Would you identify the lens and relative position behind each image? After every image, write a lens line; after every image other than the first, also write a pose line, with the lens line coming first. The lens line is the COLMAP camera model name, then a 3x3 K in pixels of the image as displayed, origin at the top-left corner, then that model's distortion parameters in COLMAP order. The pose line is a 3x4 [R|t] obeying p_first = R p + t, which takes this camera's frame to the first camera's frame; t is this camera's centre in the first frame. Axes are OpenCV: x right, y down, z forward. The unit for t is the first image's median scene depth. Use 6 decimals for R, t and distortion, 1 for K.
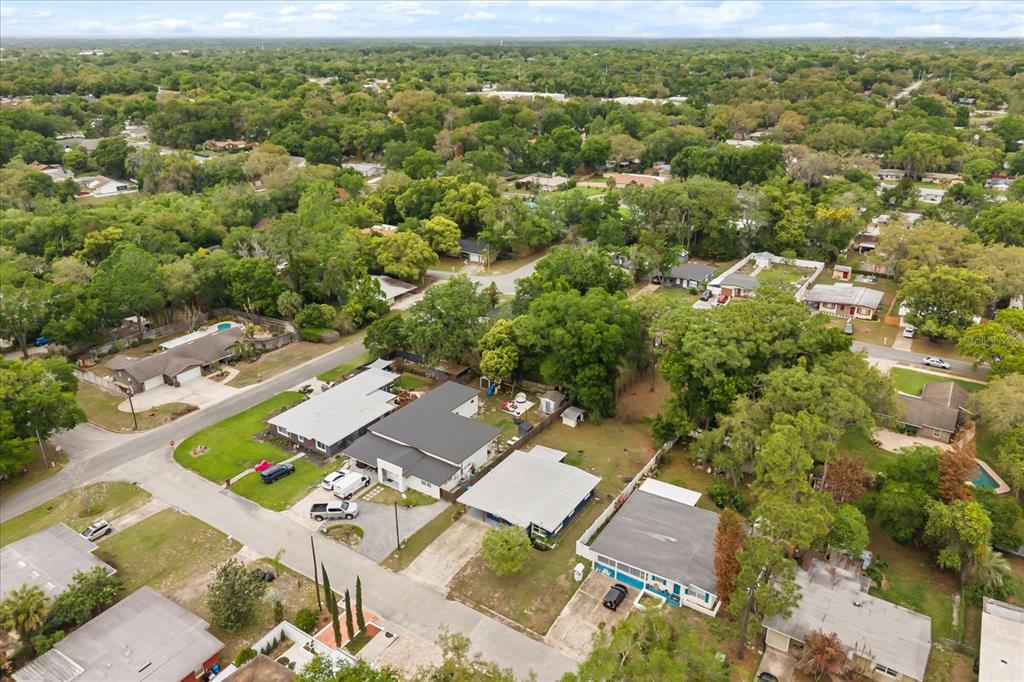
lens RADIAL K [[691.6, 0, 512.0], [0, 691.6, 341.0], [0, 0, 1]] dist [0.020475, -0.018231]
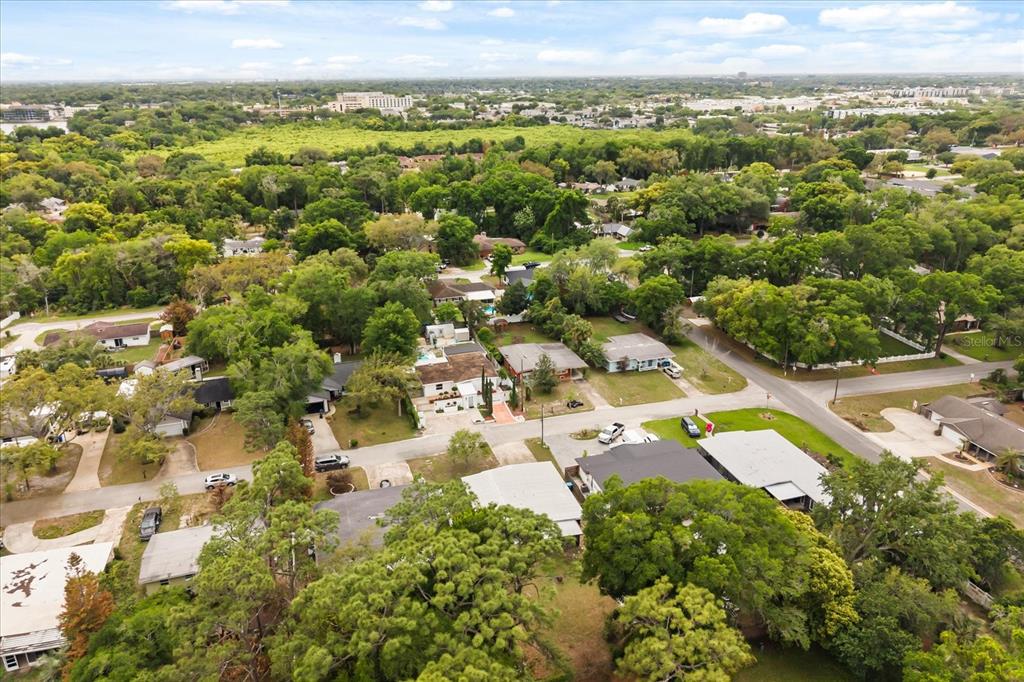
lens RADIAL K [[691.6, 0, 512.0], [0, 691.6, 341.0], [0, 0, 1]] dist [0.020475, -0.018231]
pose [[-0.628868, 0.287756, -0.722303, 0.700735], [-0.309237, 0.759787, 0.571923, -0.531096], [0.713371, 0.583027, -0.388821, 1.221076]]
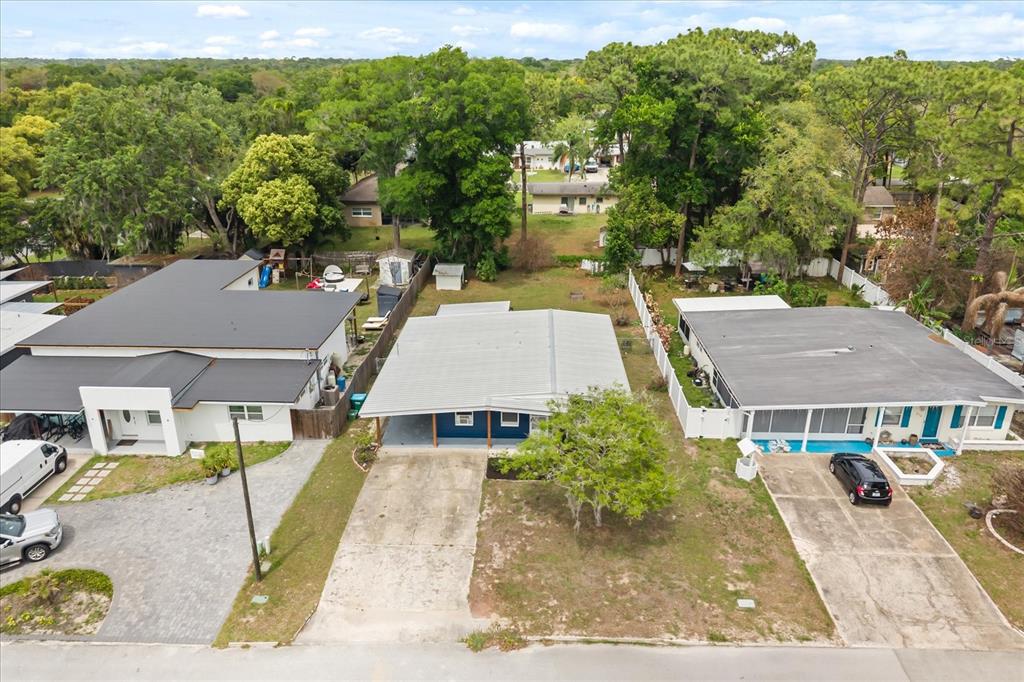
lens RADIAL K [[691.6, 0, 512.0], [0, 691.6, 341.0], [0, 0, 1]] dist [0.020475, -0.018231]
pose [[0.849316, -0.187259, 0.493555, -0.181010], [0.205412, 0.978514, 0.017782, 0.189793], [-0.486280, 0.086280, 0.869533, 0.586605]]
